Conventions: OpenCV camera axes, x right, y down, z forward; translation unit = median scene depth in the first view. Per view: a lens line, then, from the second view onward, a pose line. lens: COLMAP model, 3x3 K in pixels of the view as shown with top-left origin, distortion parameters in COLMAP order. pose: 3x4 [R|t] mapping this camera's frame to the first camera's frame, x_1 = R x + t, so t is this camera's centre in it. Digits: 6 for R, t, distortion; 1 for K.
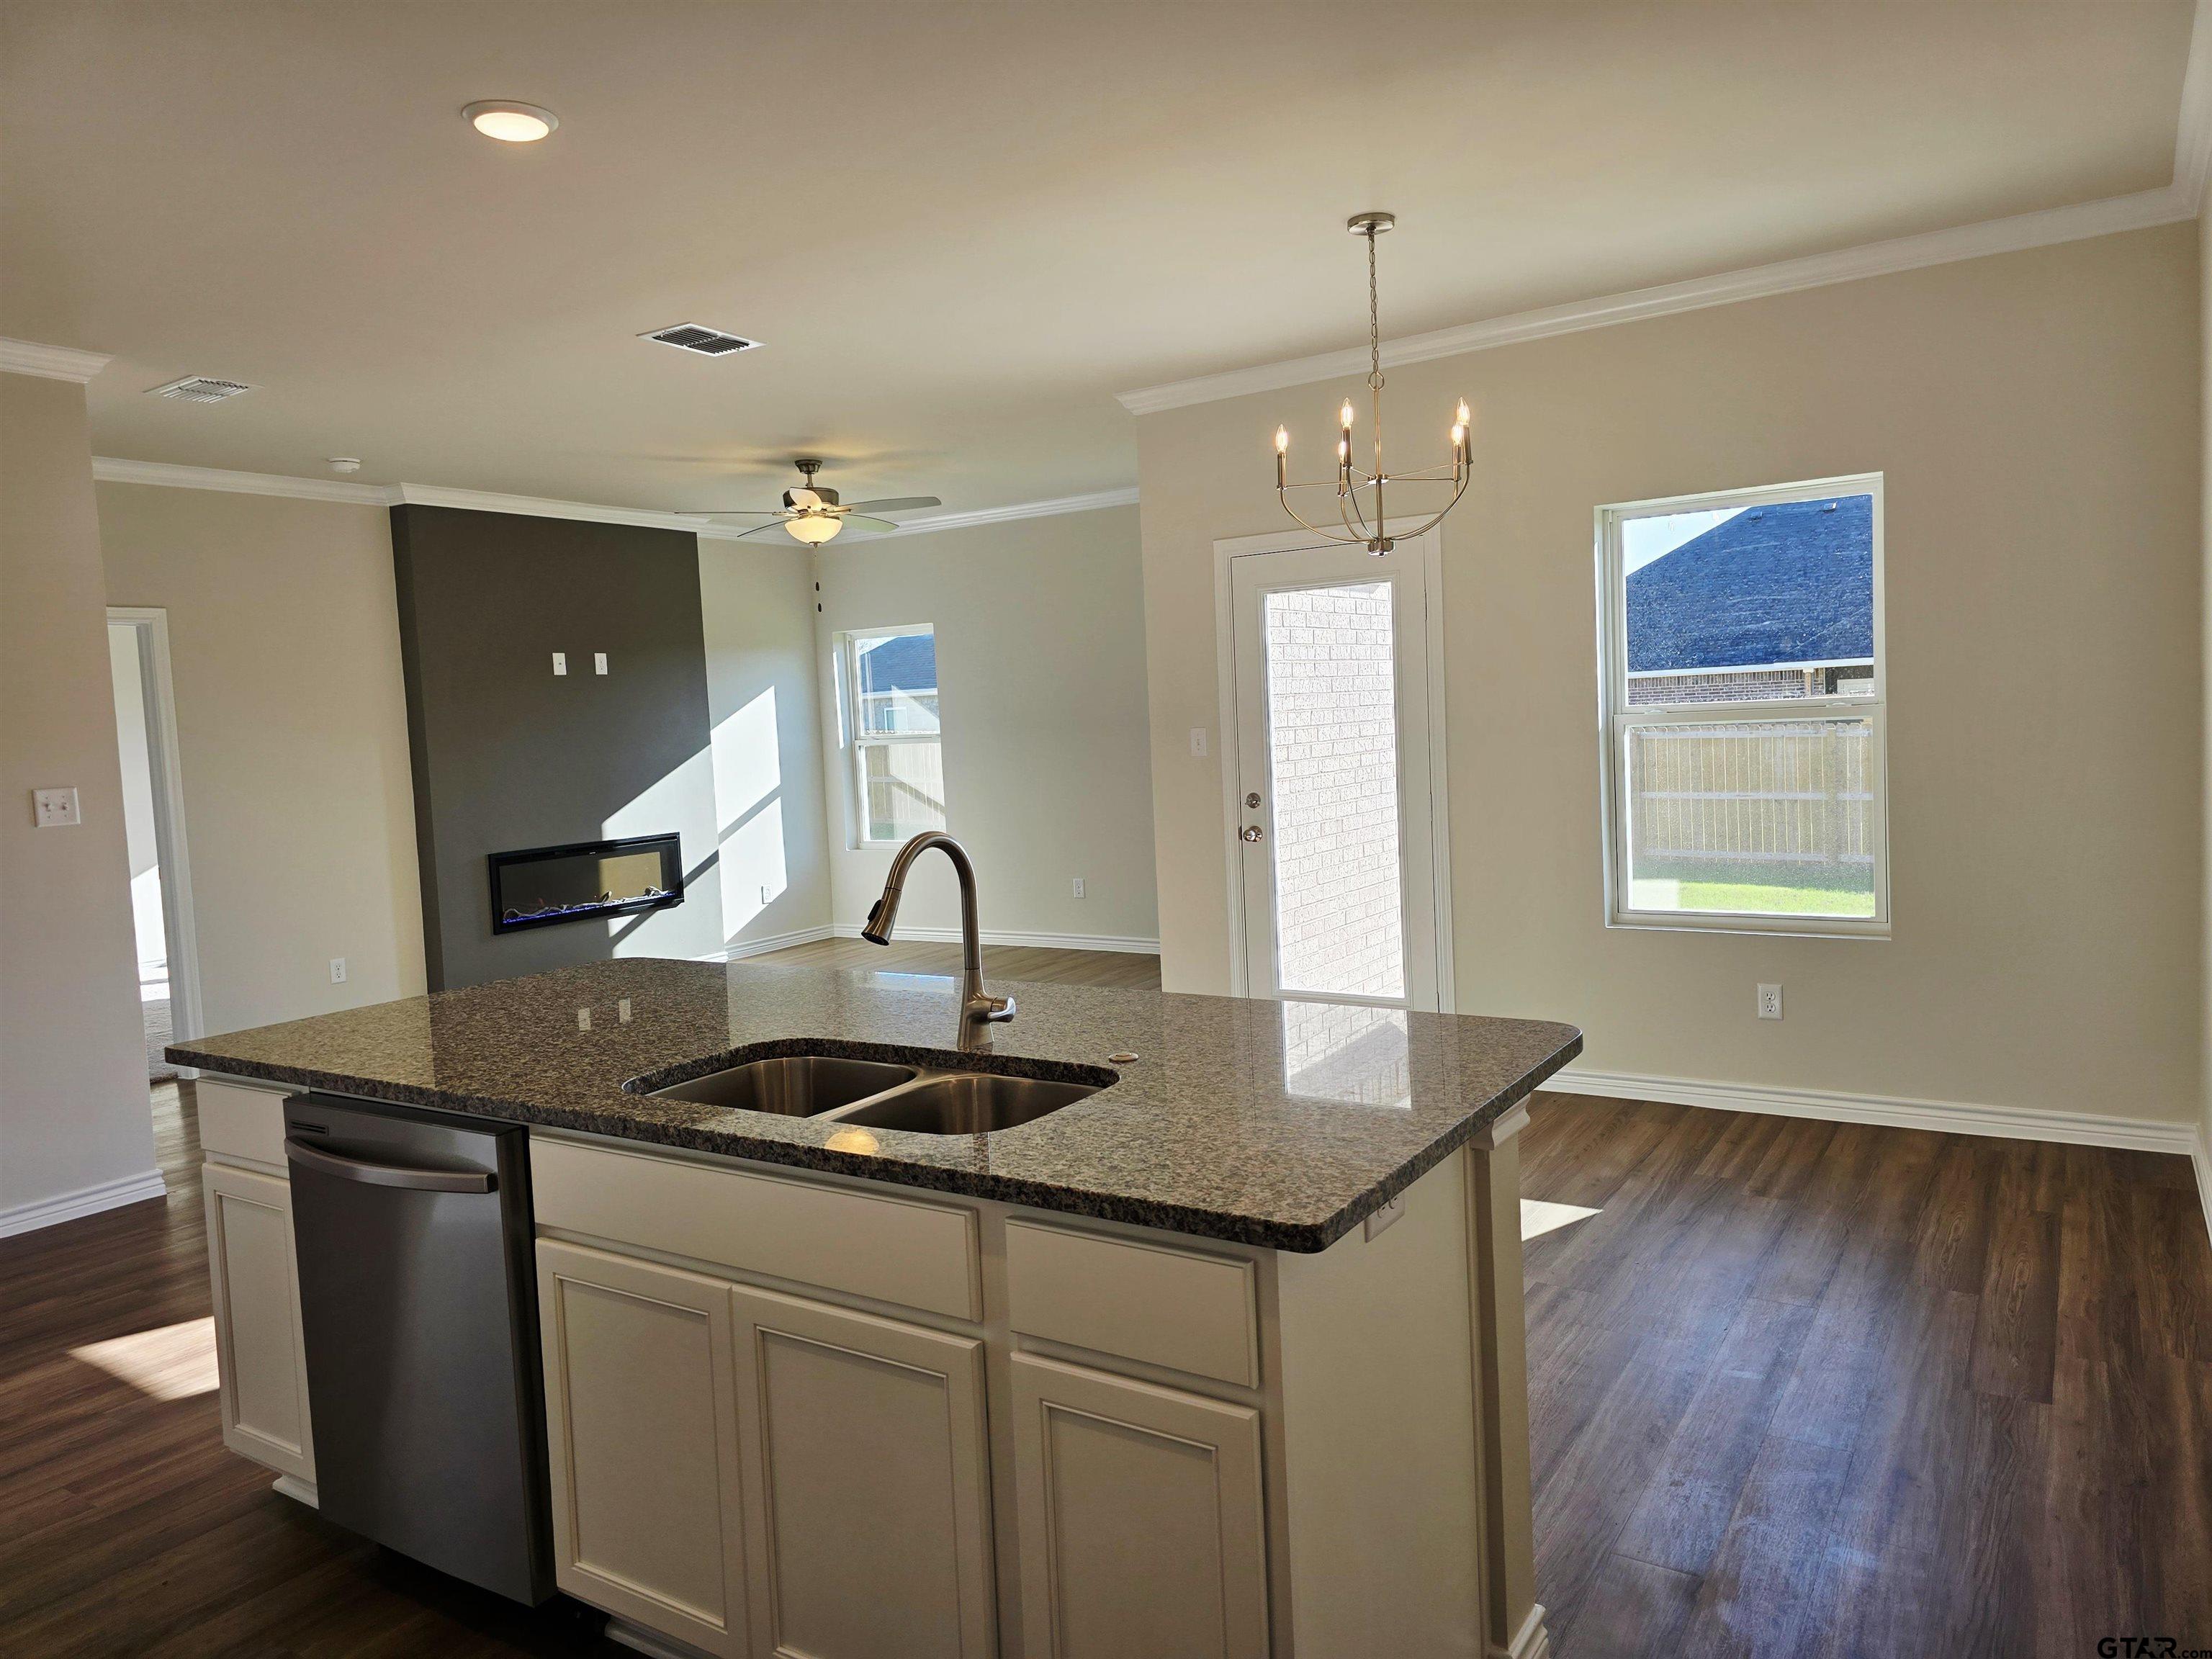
lens RADIAL K [[1476.2, 0, 1106.0], [0, 1476.2, 829.5], [0, 0, 1]] dist [0.111380, 0.000174]
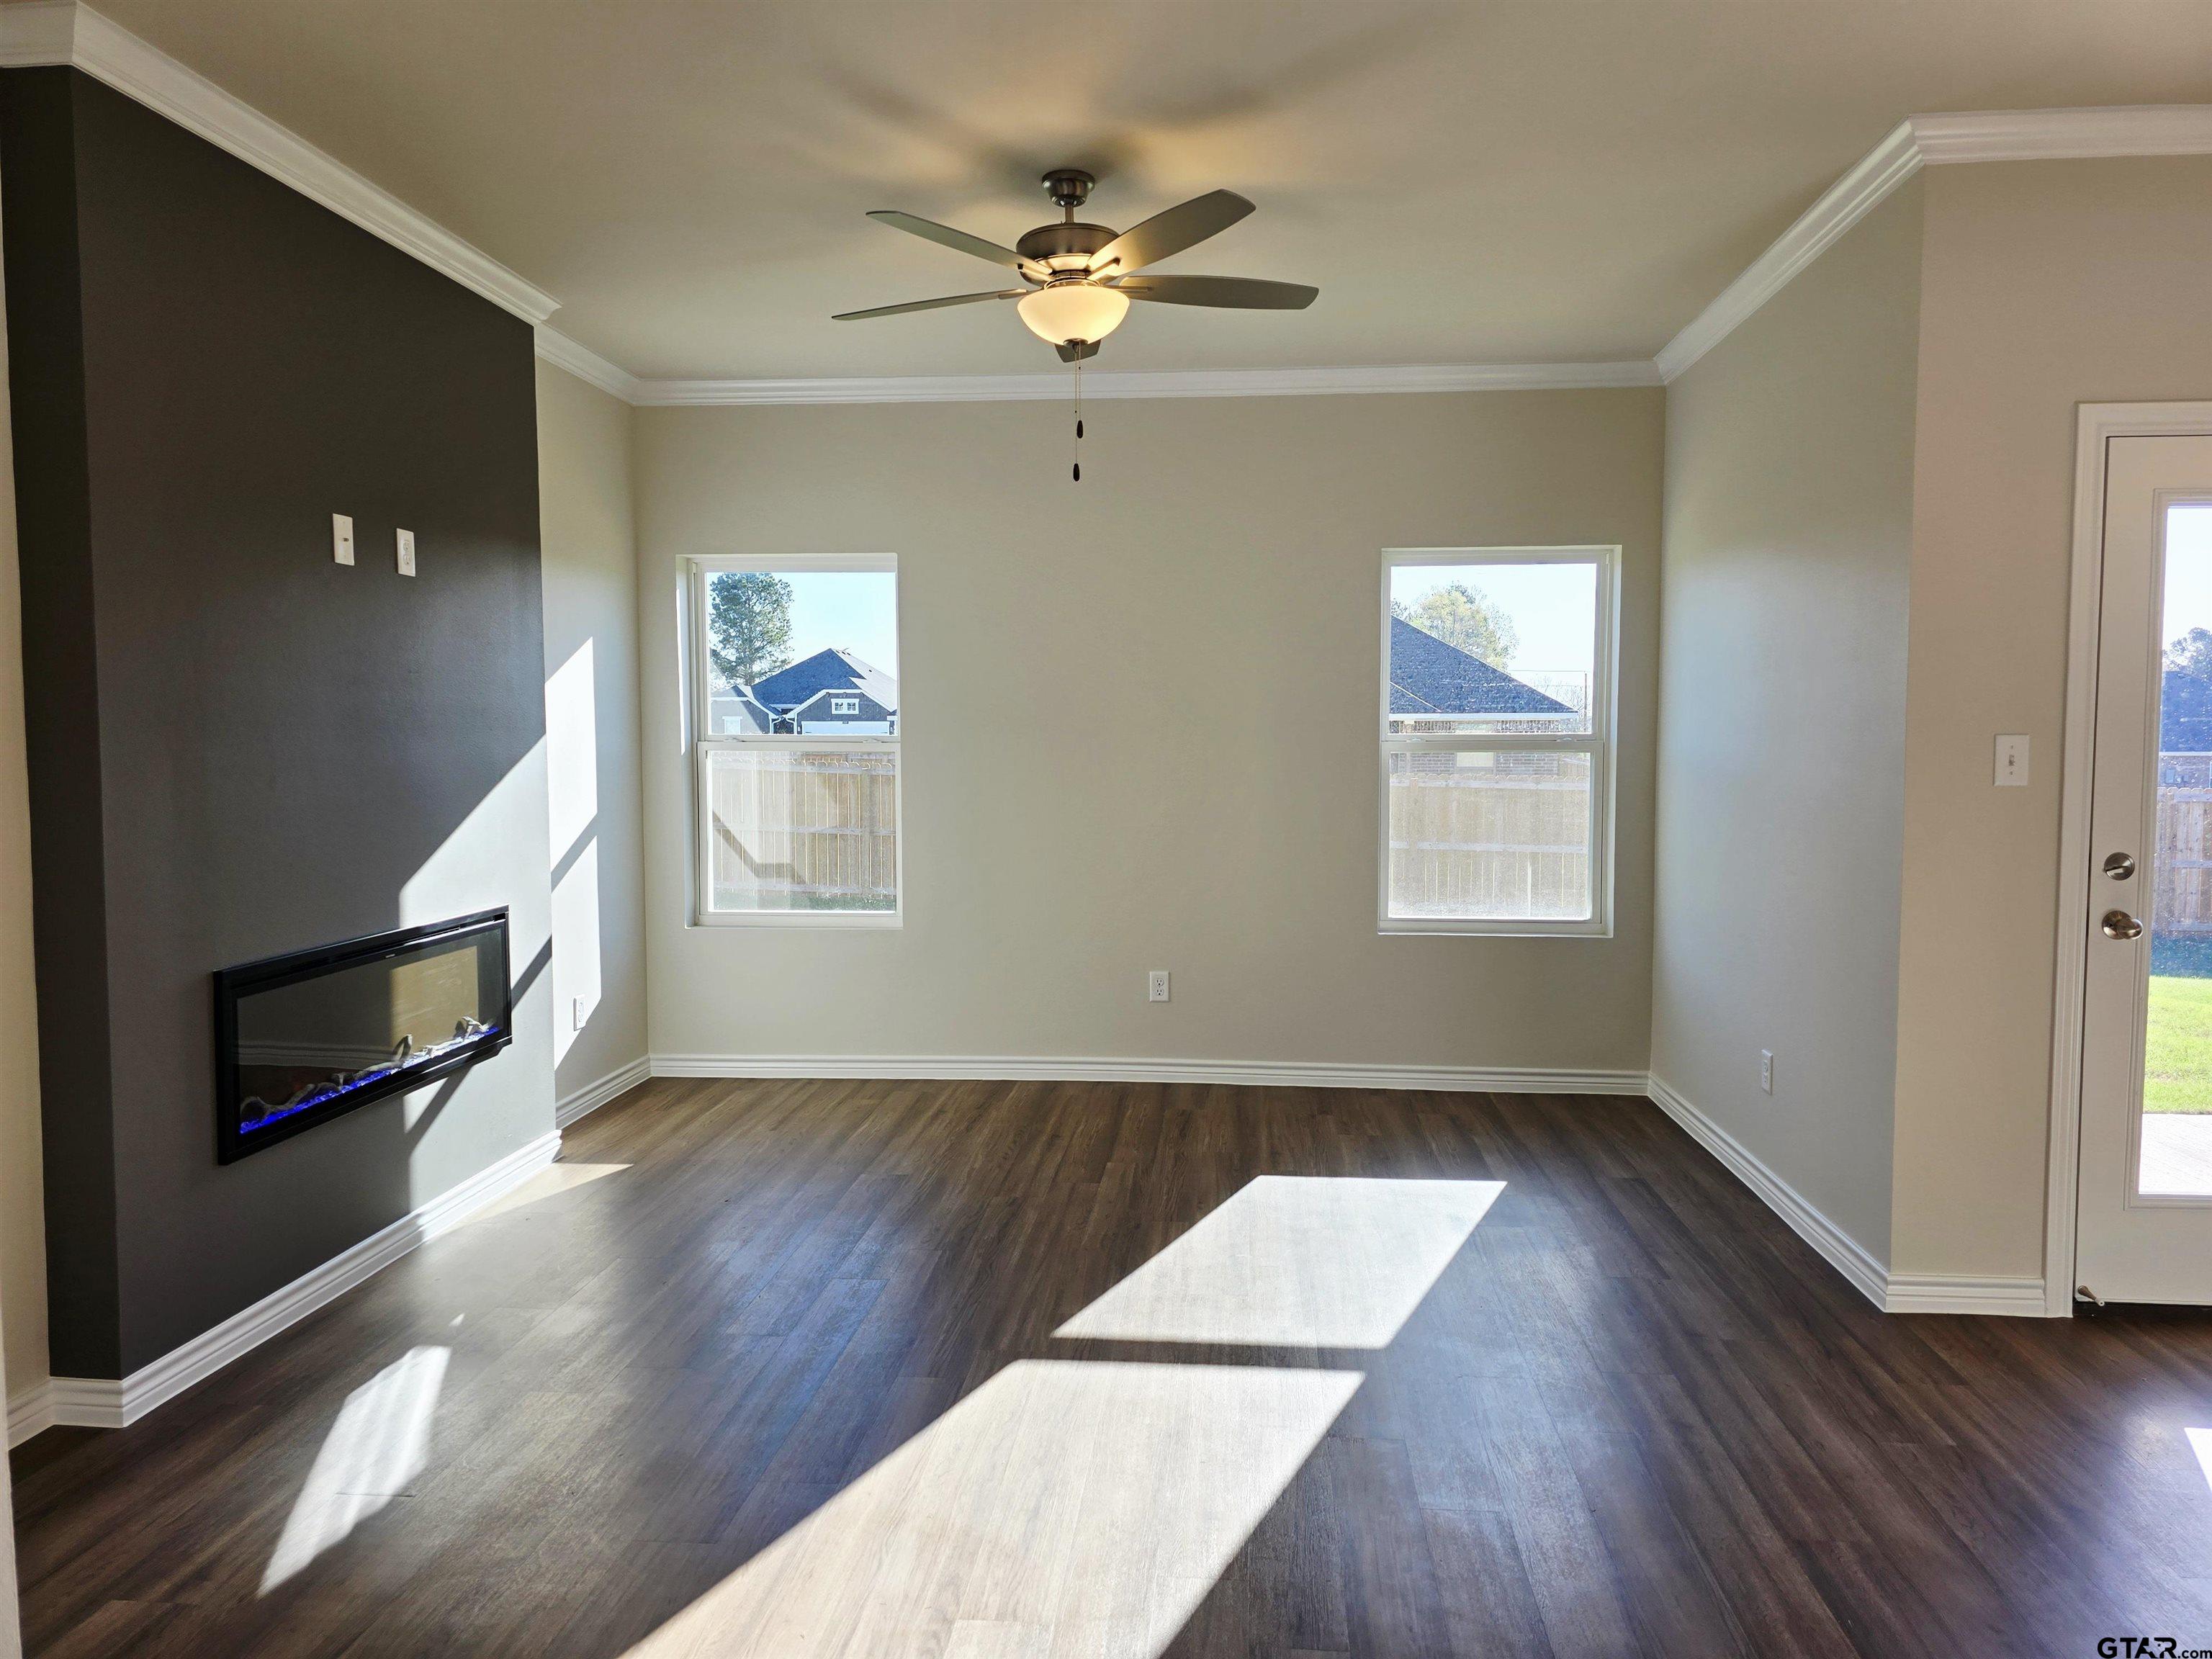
lens RADIAL K [[1457.5, 0, 1106.0], [0, 1457.5, 829.5], [0, 0, 1]] dist [0.049809, -0.000297]
pose [[0.873587, 0.017099, 0.486368, -0.367259], [-0.004162, 0.999608, -0.027668, -0.011408], [-0.486651, 0.022147, 0.873316, 0.484724]]
